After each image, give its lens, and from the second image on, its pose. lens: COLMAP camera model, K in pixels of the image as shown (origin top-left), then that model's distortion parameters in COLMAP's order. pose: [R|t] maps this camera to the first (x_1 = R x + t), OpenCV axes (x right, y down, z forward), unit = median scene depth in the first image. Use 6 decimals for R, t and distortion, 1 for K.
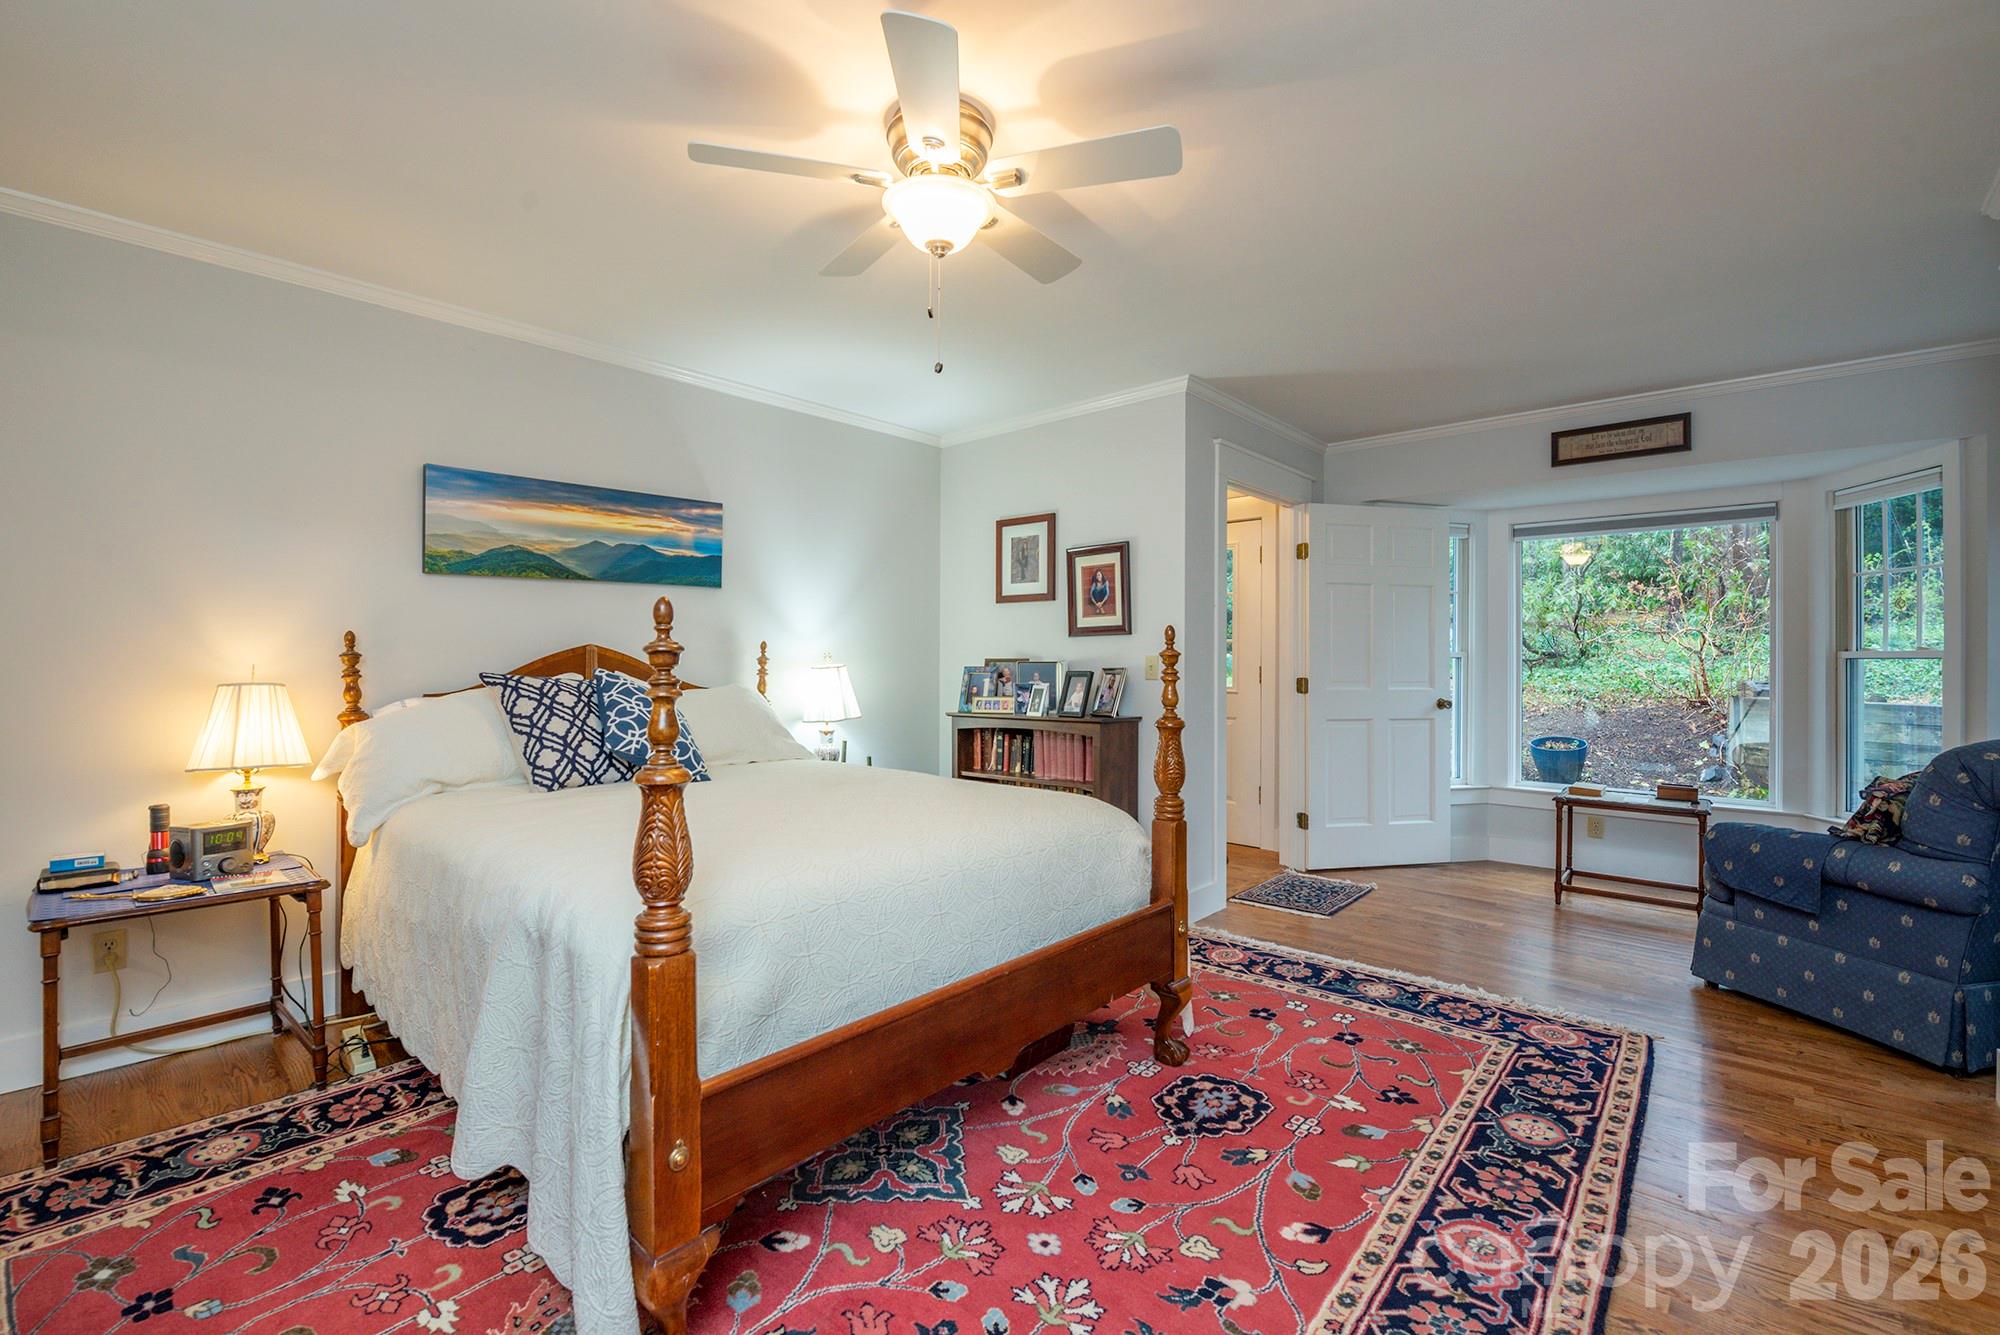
lens RADIAL K [[850.5, 0, 1011.7], [0, 850.5, 653.2], [0, 0, 1]] dist [-0.007961, -0.003450]
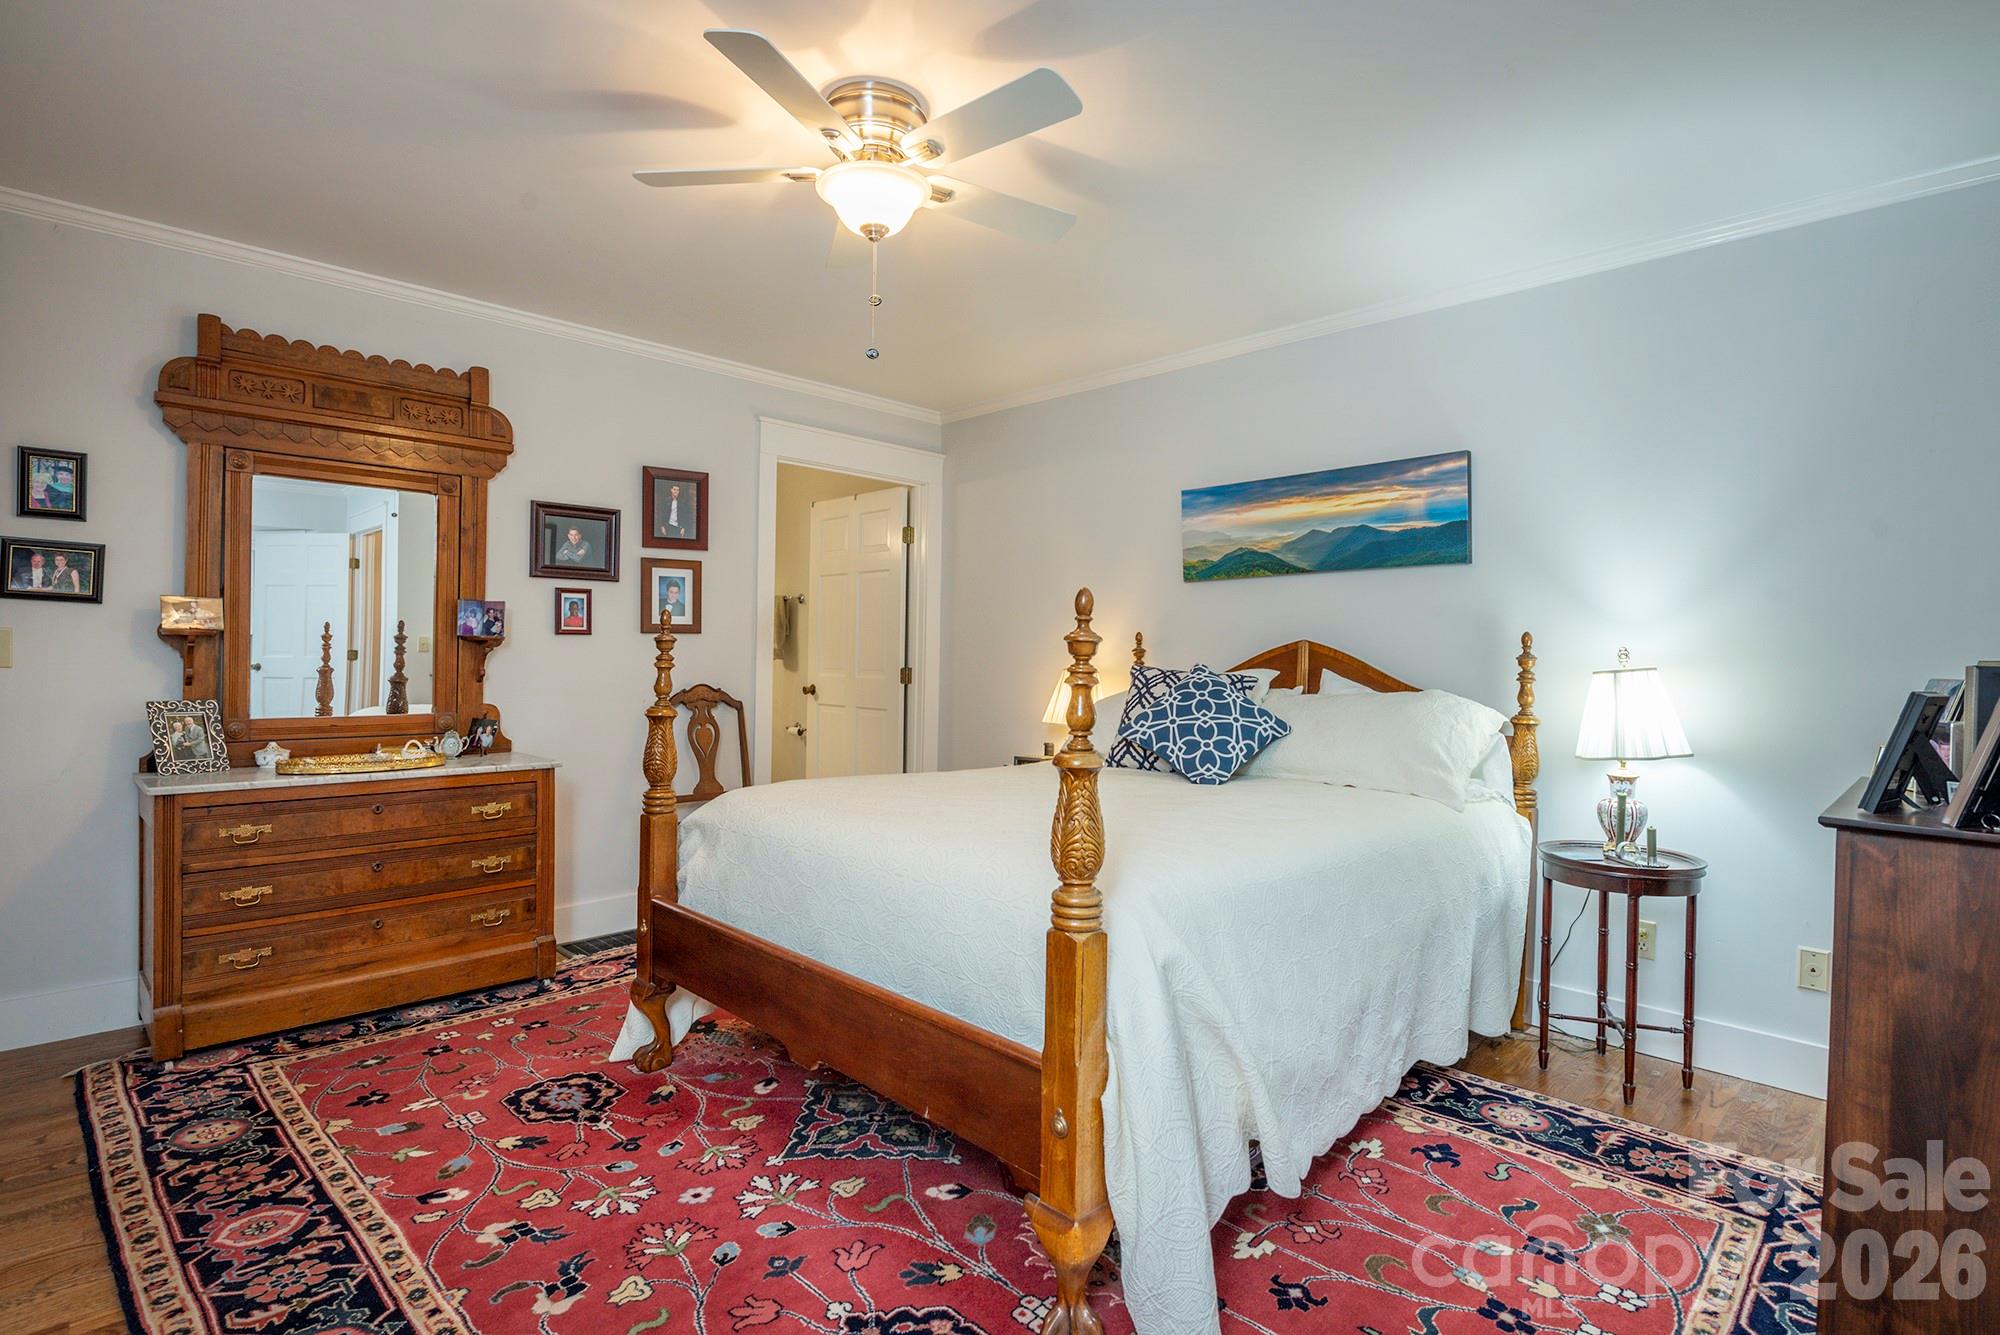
lens RADIAL K [[990.8, 0, 1007.8], [0, 990.8, 674.4], [0, 0, 1]] dist [-0.006991, 0.000987]
pose [[-0.057837, 0.018405, -0.998156, 0.896900], [-0.011219, 0.999755, 0.019085, 0.014252], [0.998263, 0.012302, -0.057617, 1.052565]]
